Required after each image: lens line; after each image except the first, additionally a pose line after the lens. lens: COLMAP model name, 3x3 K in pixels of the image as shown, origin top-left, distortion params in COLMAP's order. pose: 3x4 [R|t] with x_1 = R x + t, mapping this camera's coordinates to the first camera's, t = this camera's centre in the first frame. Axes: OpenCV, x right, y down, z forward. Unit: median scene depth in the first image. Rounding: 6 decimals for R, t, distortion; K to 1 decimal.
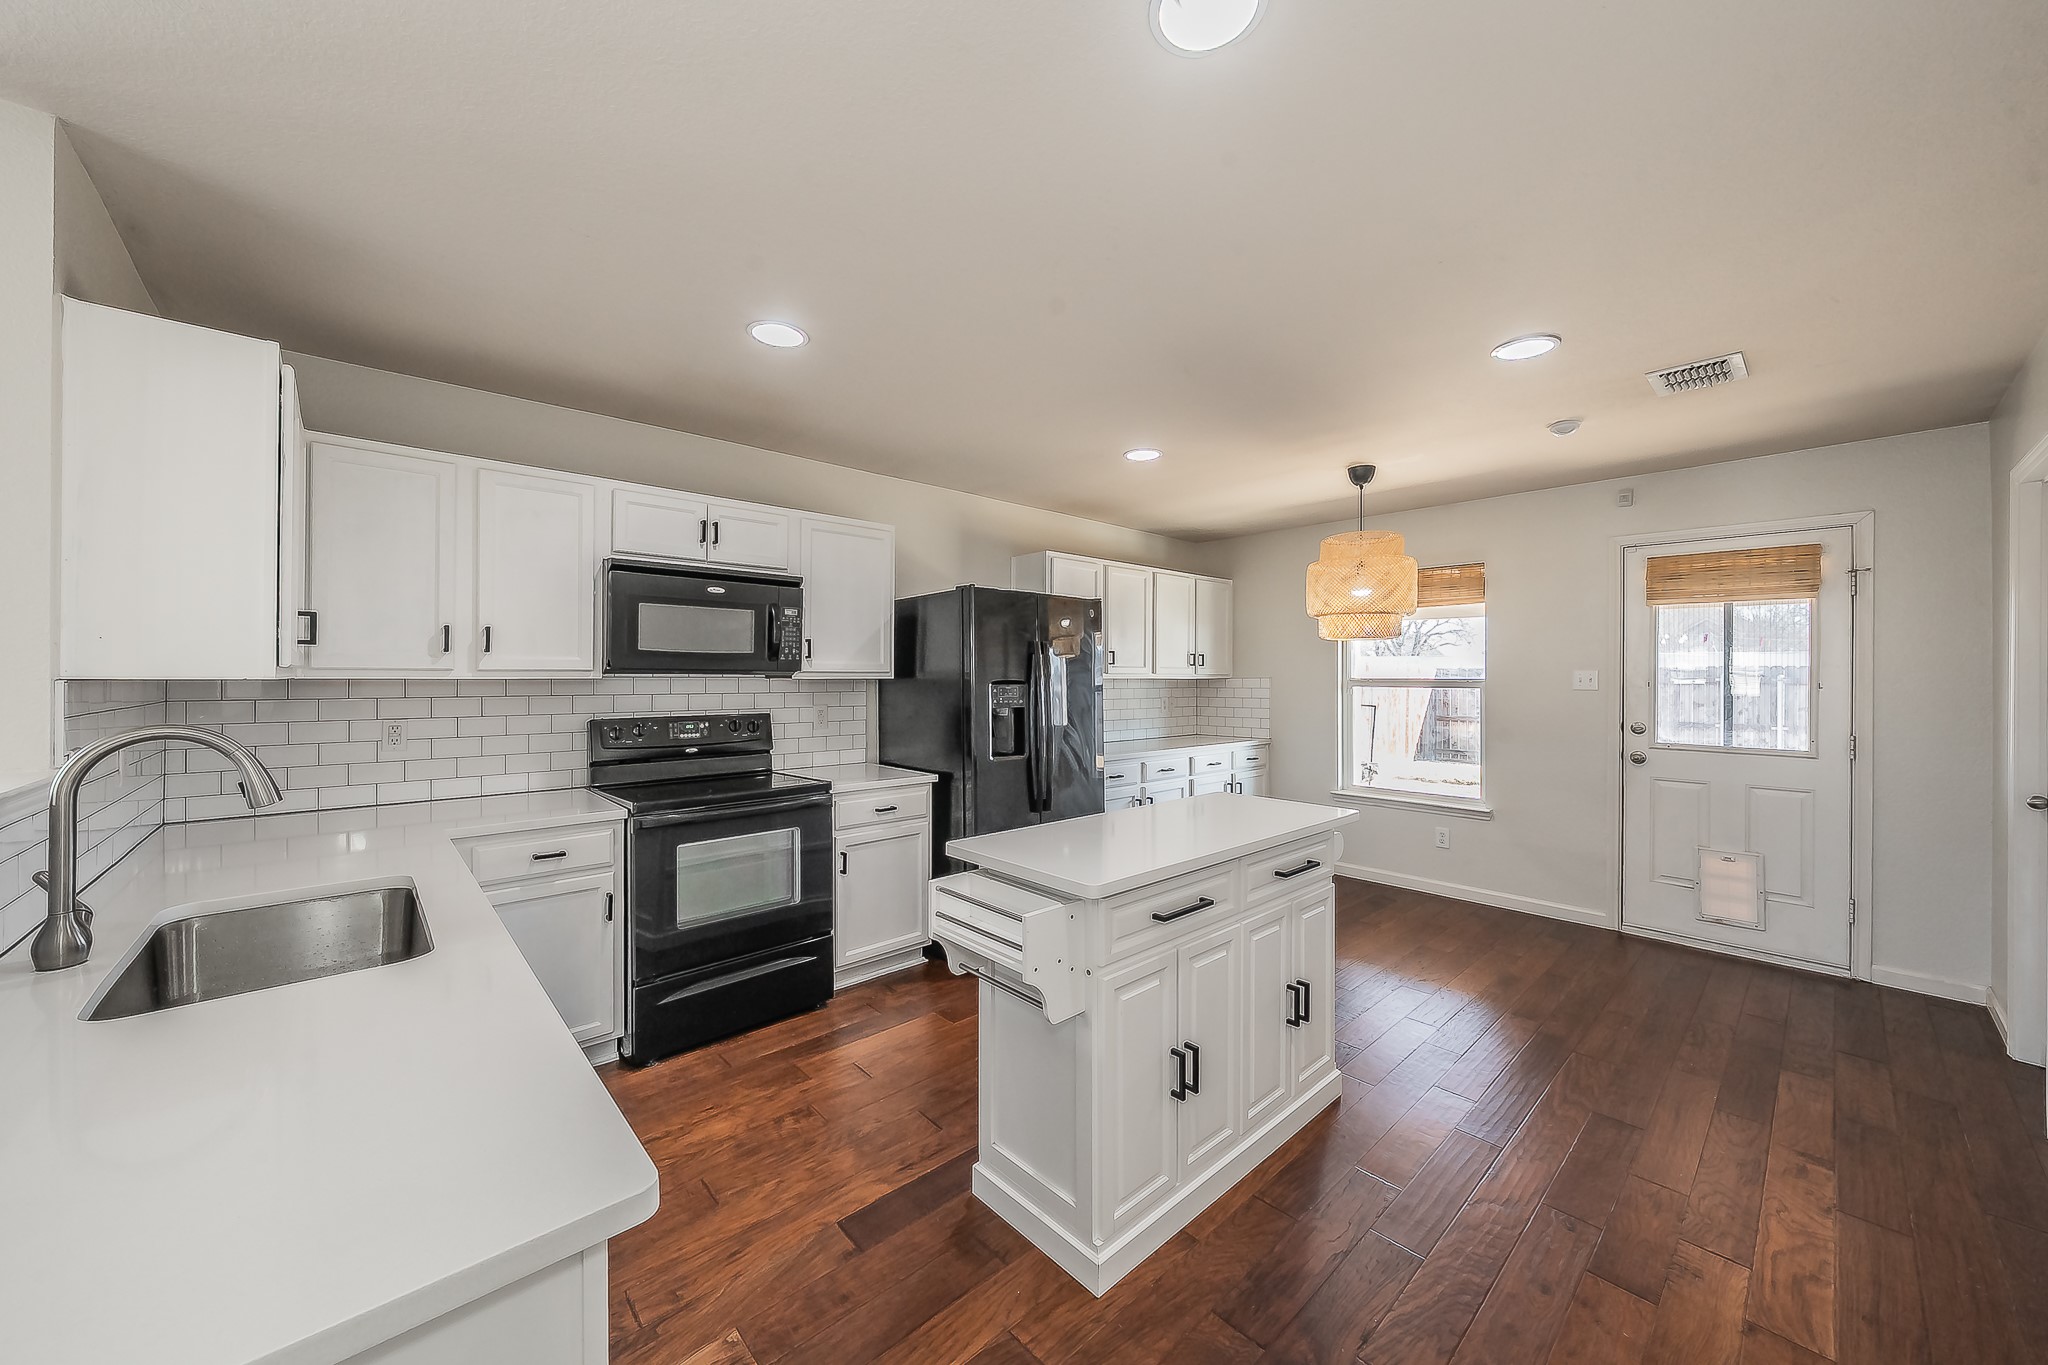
lens RADIAL K [[745.0, 0, 1024.0], [0, 745.0, 682.5], [0, 0, 1]] dist [-0.000326, -0.000130]
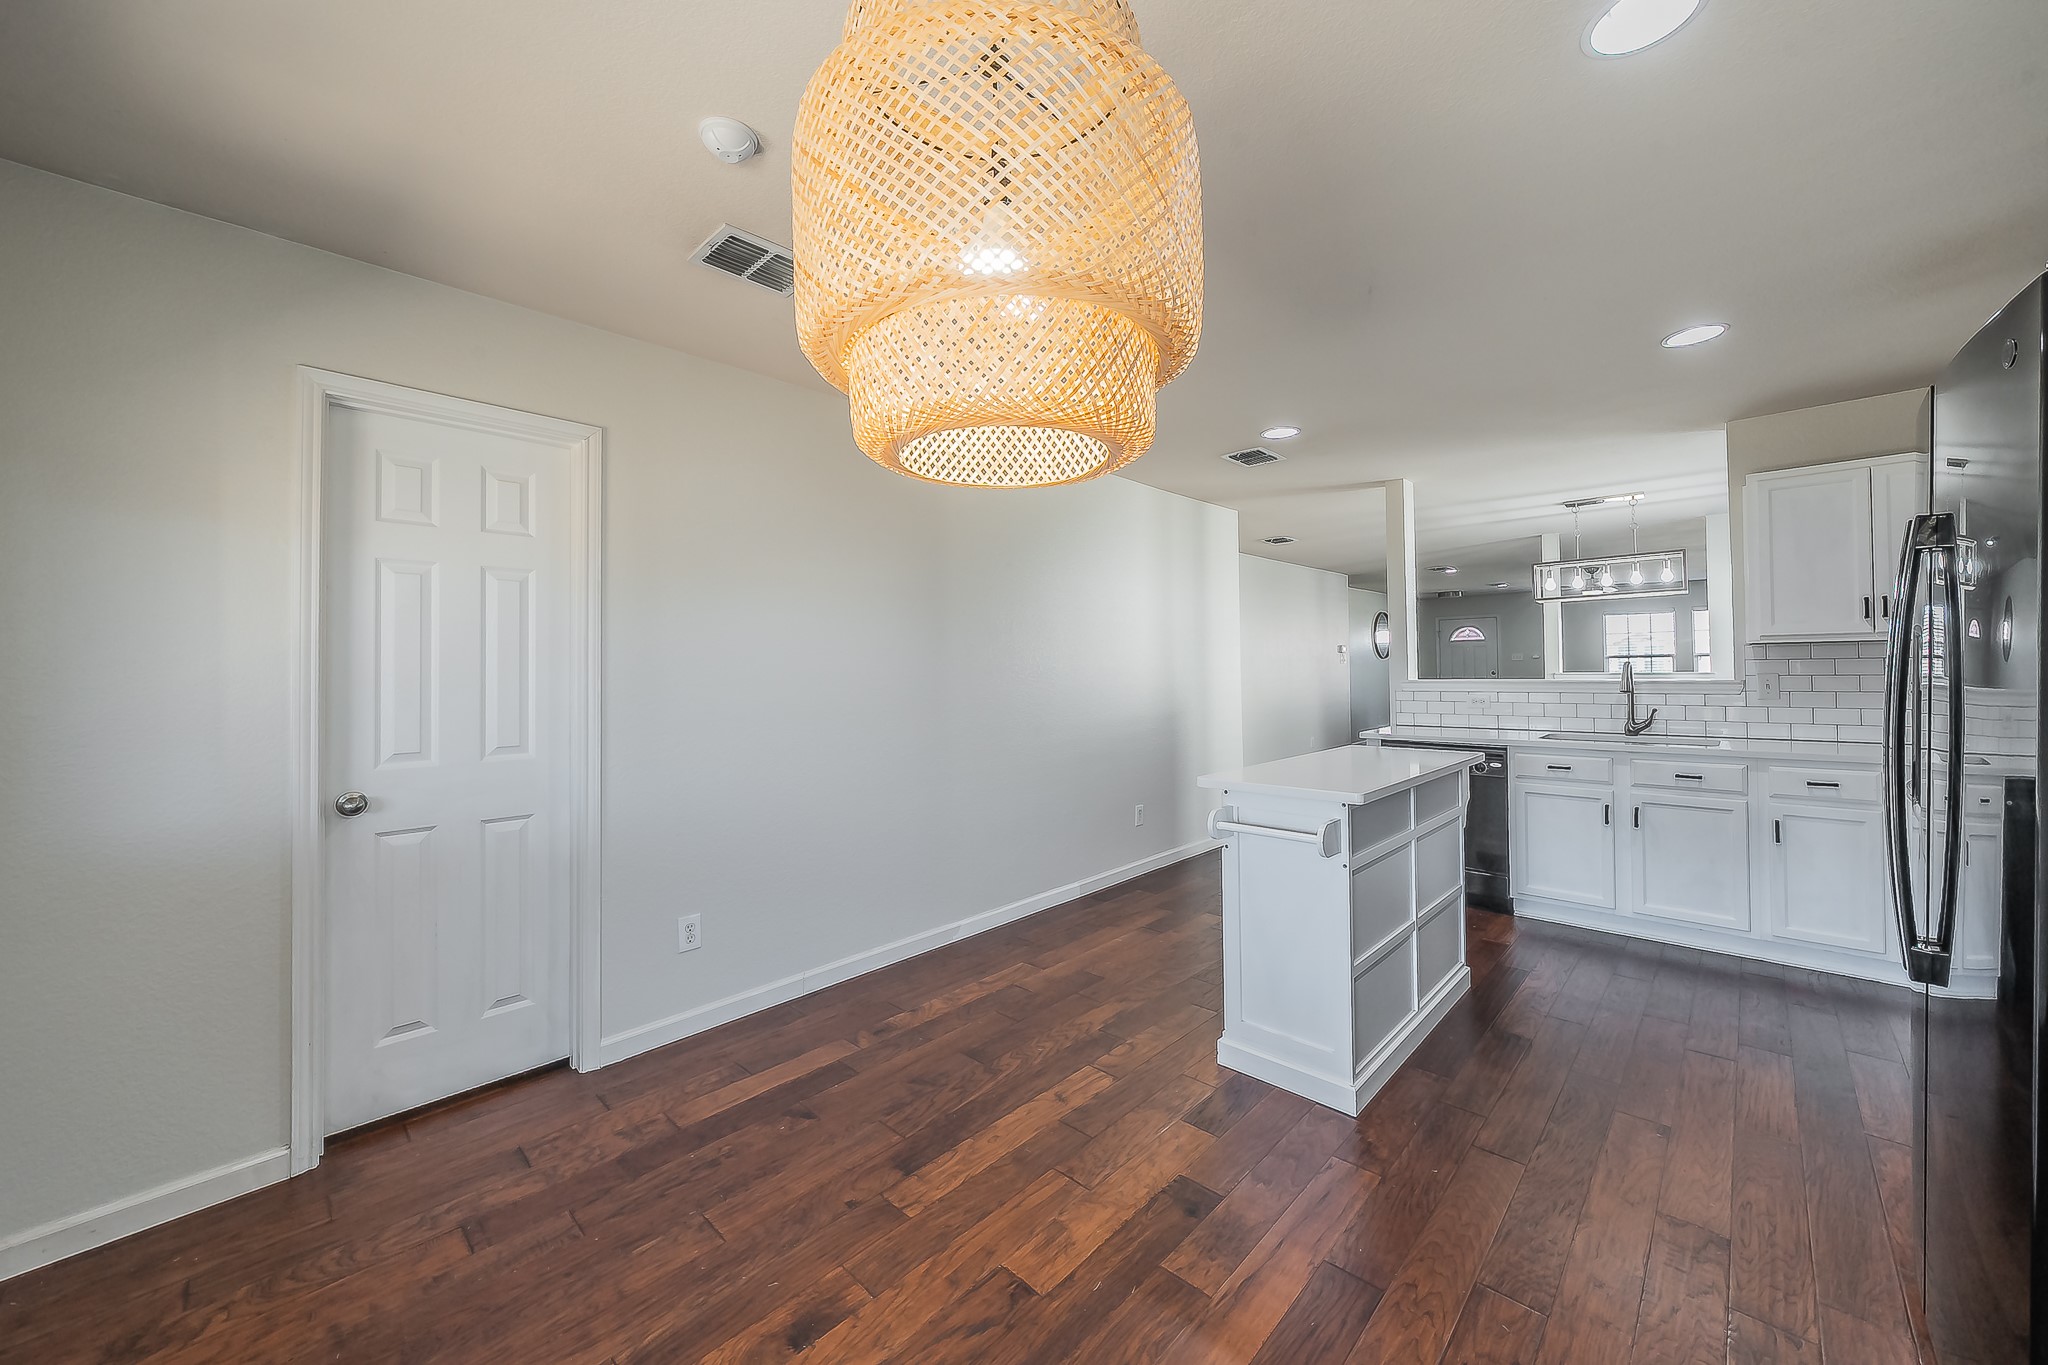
lens RADIAL K [[757.4, 0, 1024.0], [0, 757.4, 682.5], [0, 0, 1]] dist [0.002032, 0.000441]
pose [[-0.998799, 0.022957, -0.043277, 0.460678], [0.022122, 0.999562, 0.019672, 0.004658], [0.043710, 0.018691, -0.998869, 1.300504]]
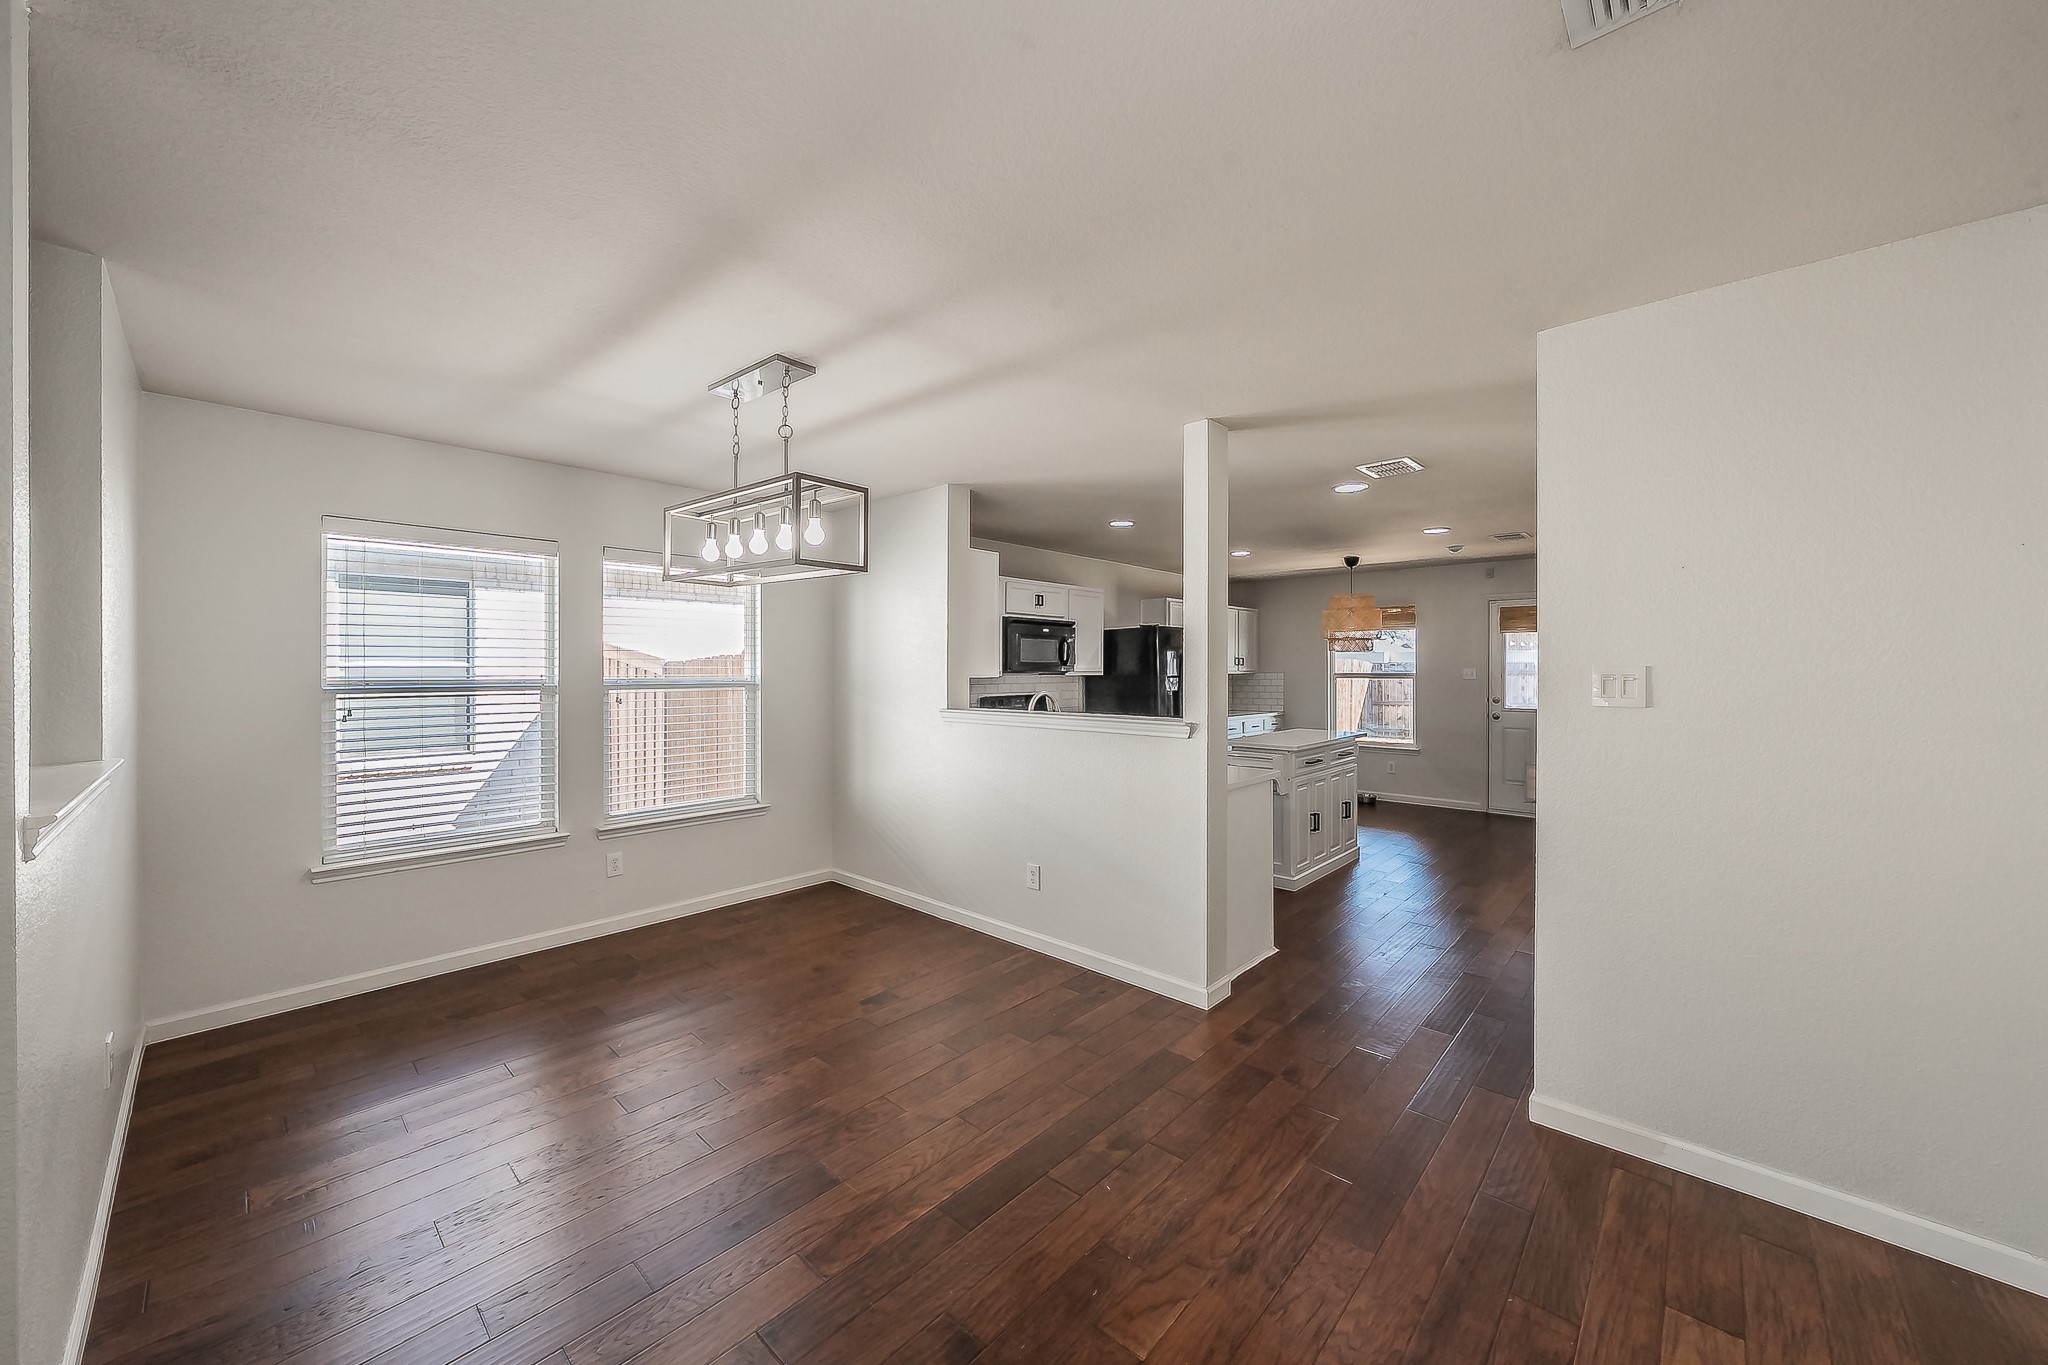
lens RADIAL K [[745.0, 0, 1024.0], [0, 745.0, 682.5], [0, 0, 1]] dist [-0.000326, -0.000130]
pose [[0.996558, -0.005578, 0.082708, -0.503163], [0.004903, 0.999953, 0.008372, -0.002751], [-0.082751, -0.007938, 0.996539, -0.758794]]
